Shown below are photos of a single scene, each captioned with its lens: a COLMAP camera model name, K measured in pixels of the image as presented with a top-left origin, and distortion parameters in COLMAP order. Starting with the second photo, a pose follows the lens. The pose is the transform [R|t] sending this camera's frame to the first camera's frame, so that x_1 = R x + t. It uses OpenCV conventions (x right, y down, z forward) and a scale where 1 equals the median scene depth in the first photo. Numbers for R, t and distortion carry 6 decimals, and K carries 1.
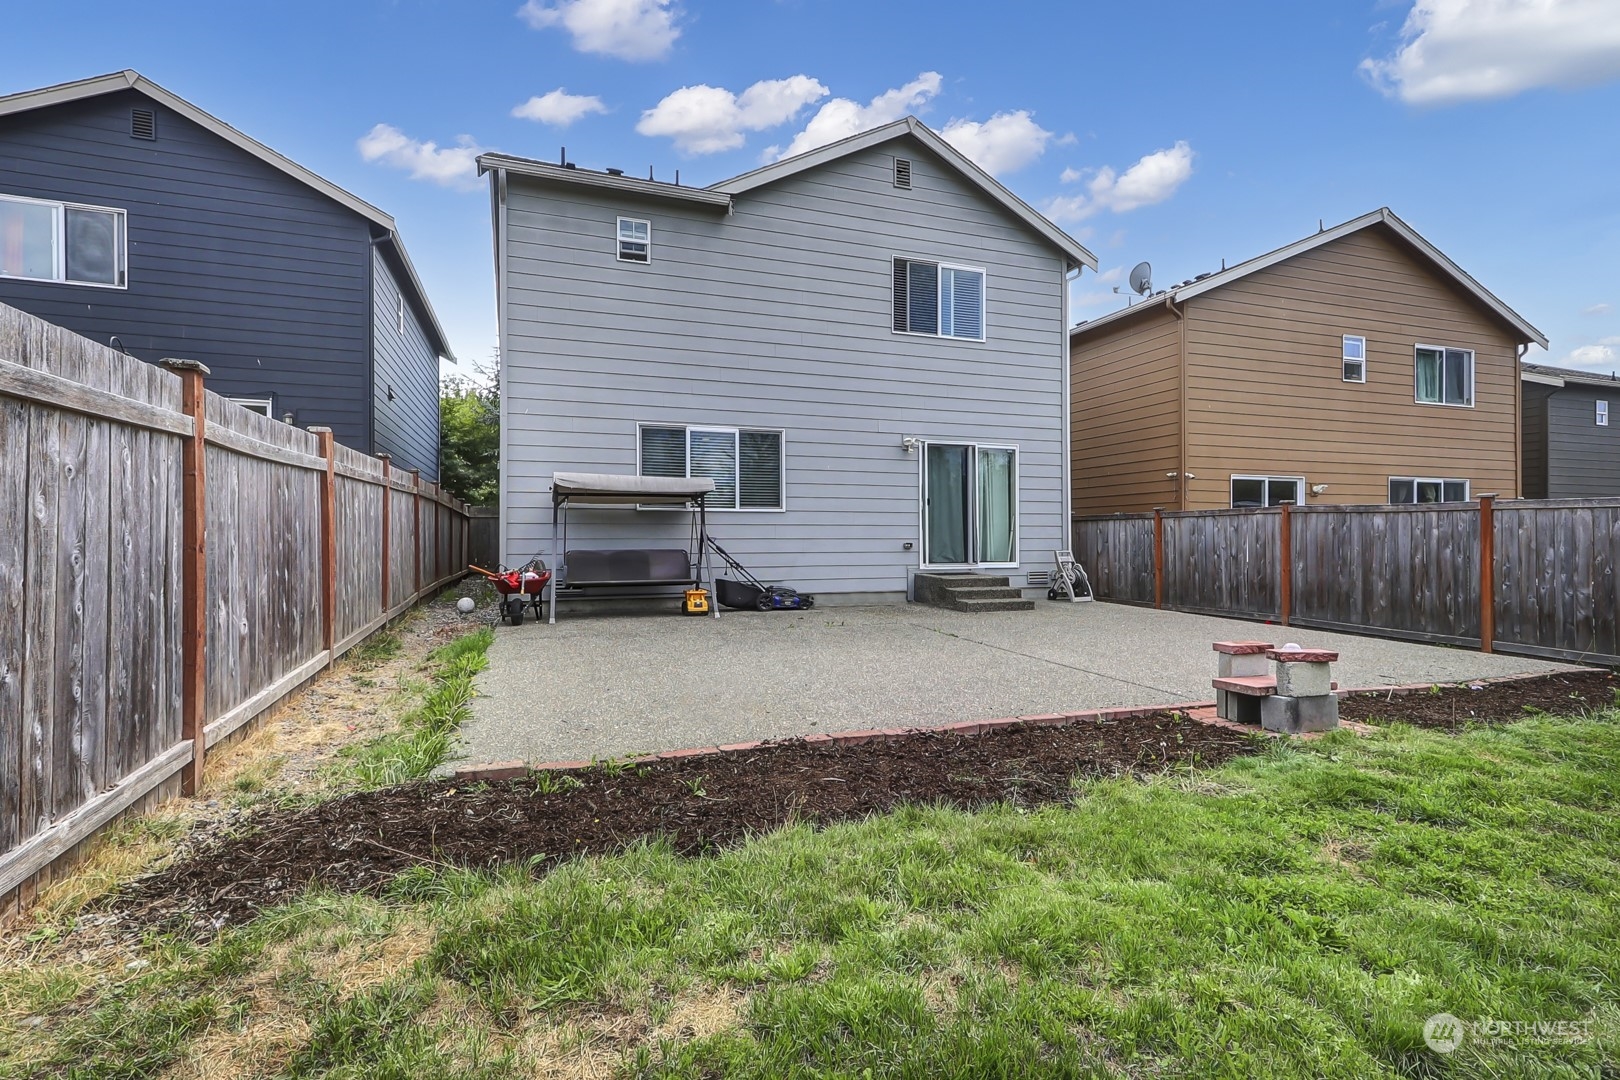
lens RADIAL K [[791.8, 0, 837.2], [0, 791.8, 530.7], [0, 0, 1]] dist [-0.004206, 0.002197]
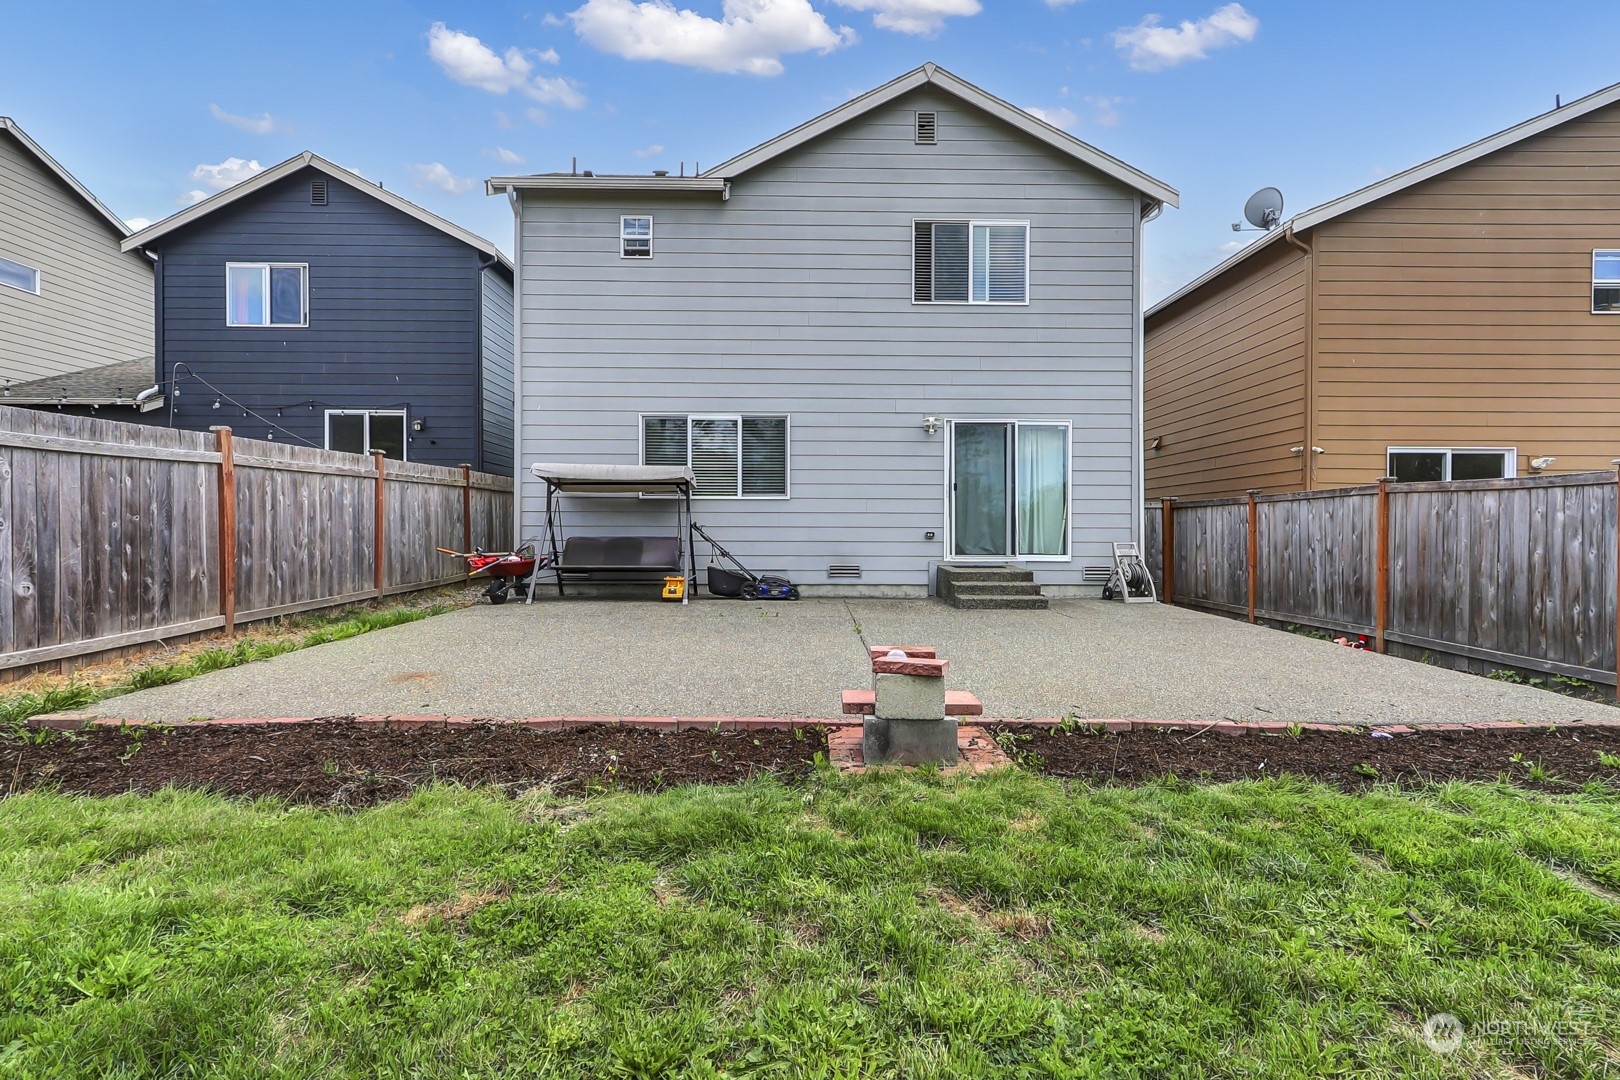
lens RADIAL K [[791.8, 0, 809.7], [0, 791.8, 536.8], [0, 0, 1]] dist [-0.004206, 0.002197]
pose [[0.939495, 0.006000, -0.342511, 0.285527], [-0.001087, 0.999894, 0.014534, 0.007889], [0.342562, -0.013282, 0.939401, 0.094295]]
